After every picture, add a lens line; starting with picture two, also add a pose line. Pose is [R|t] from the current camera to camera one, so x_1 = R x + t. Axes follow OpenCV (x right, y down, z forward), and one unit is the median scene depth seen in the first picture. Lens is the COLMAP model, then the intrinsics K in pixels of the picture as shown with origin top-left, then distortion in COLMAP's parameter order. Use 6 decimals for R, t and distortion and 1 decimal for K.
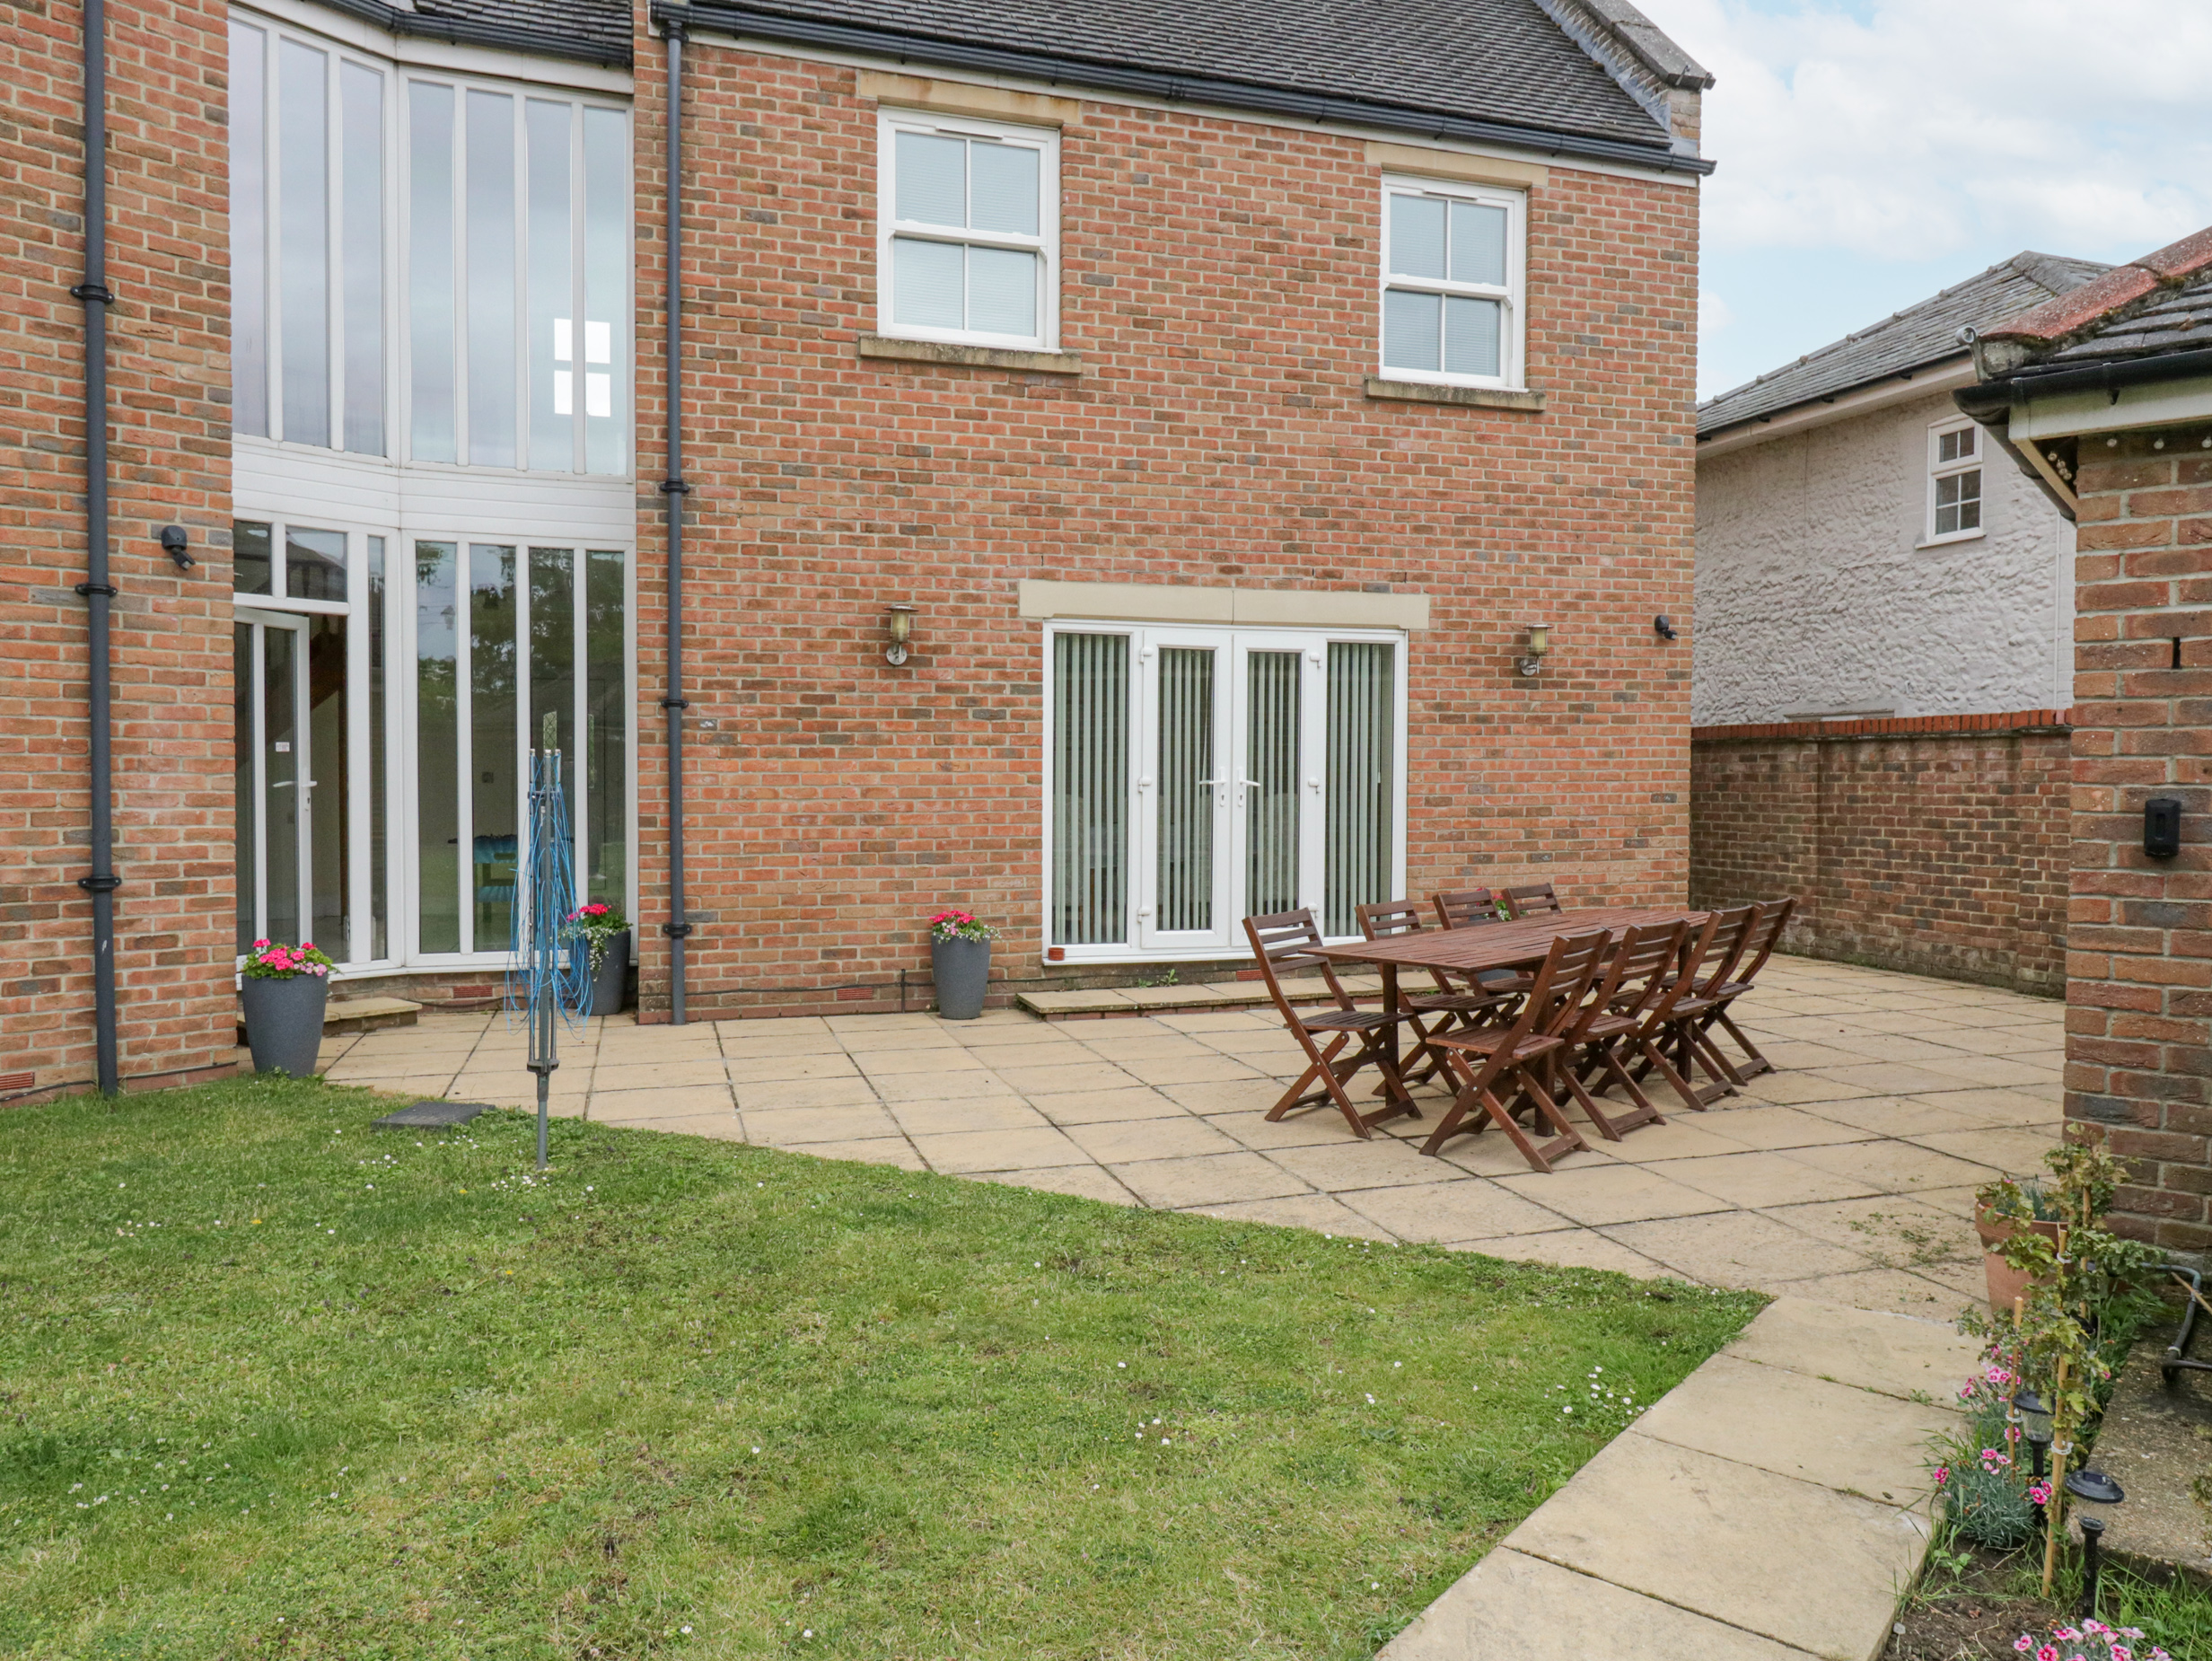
lens RADIAL K [[1438.8, 0, 1107.3], [0, 1438.8, 816.4], [0, 0, 1]] dist [0.008163, -0.006989]
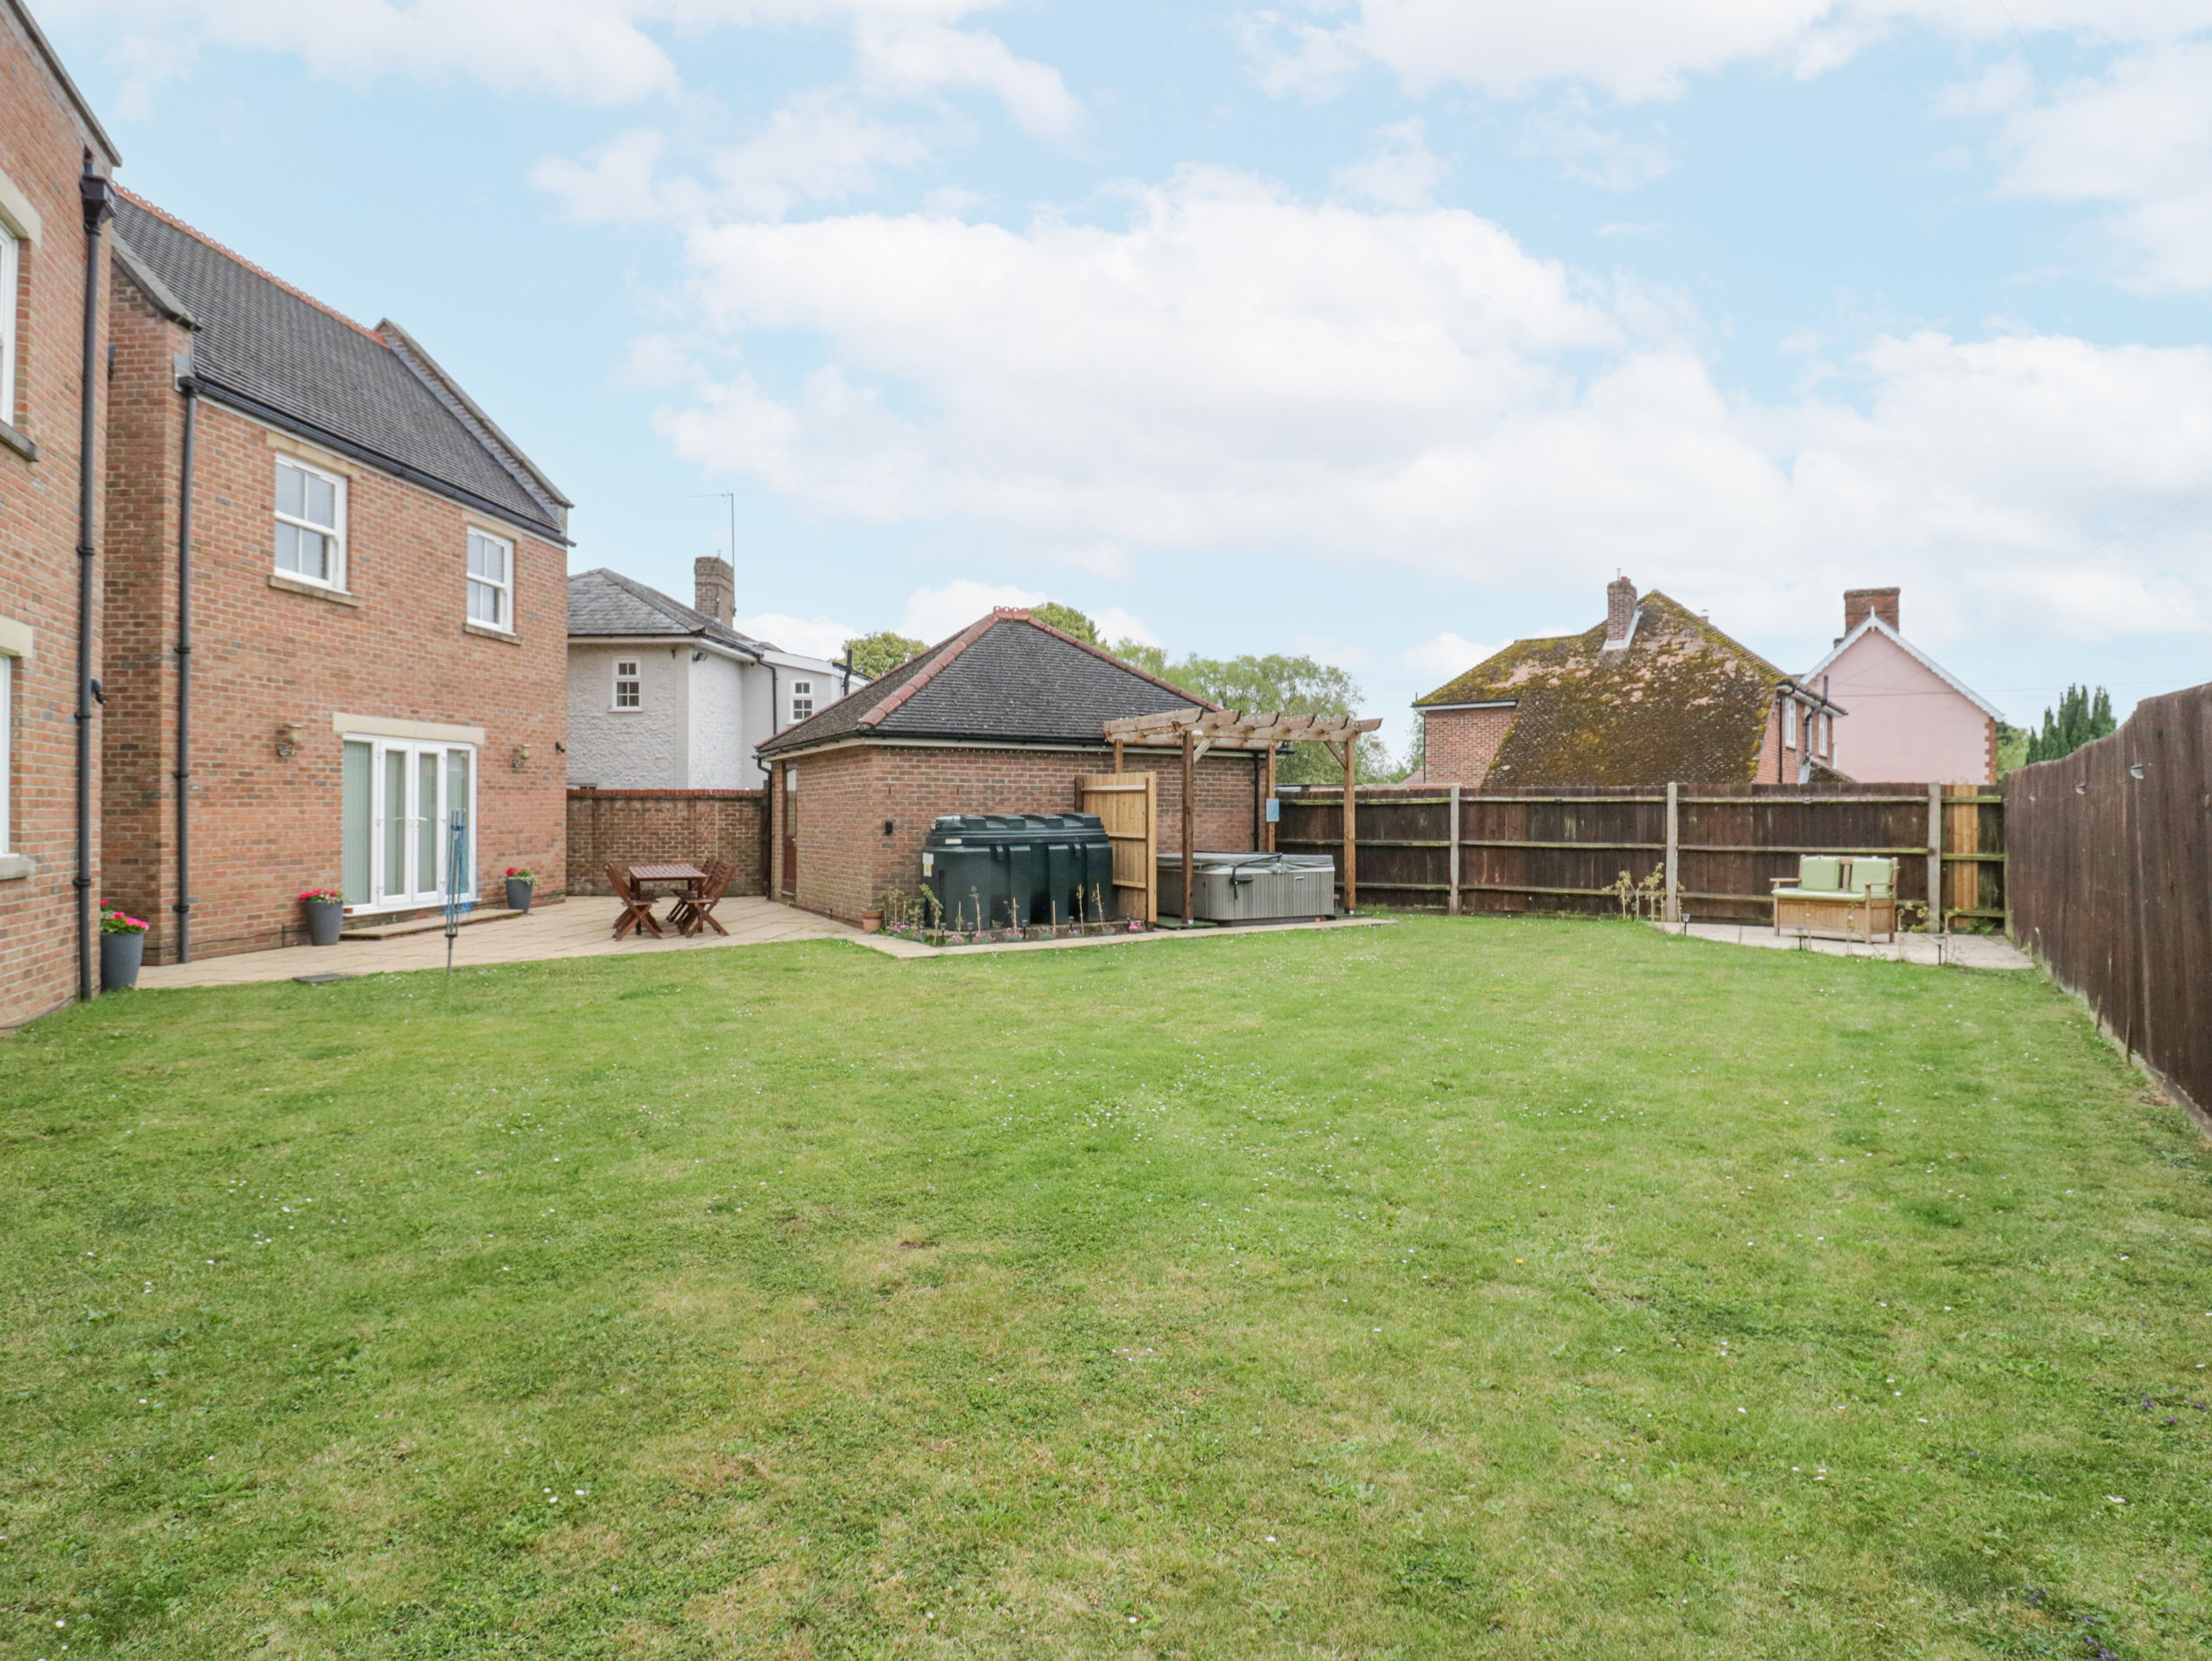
lens RADIAL K [[1144.1, 0, 1105.5], [0, 1144.1, 814.2], [0, 0, 1]] dist [-0.004690, -0.012172]
pose [[0.365082, -0.003982, 0.930967, -1.113580], [0.023565, 0.999710, -0.004966, 0.000093], [-0.930677, 0.023751, 0.365070, -0.493816]]
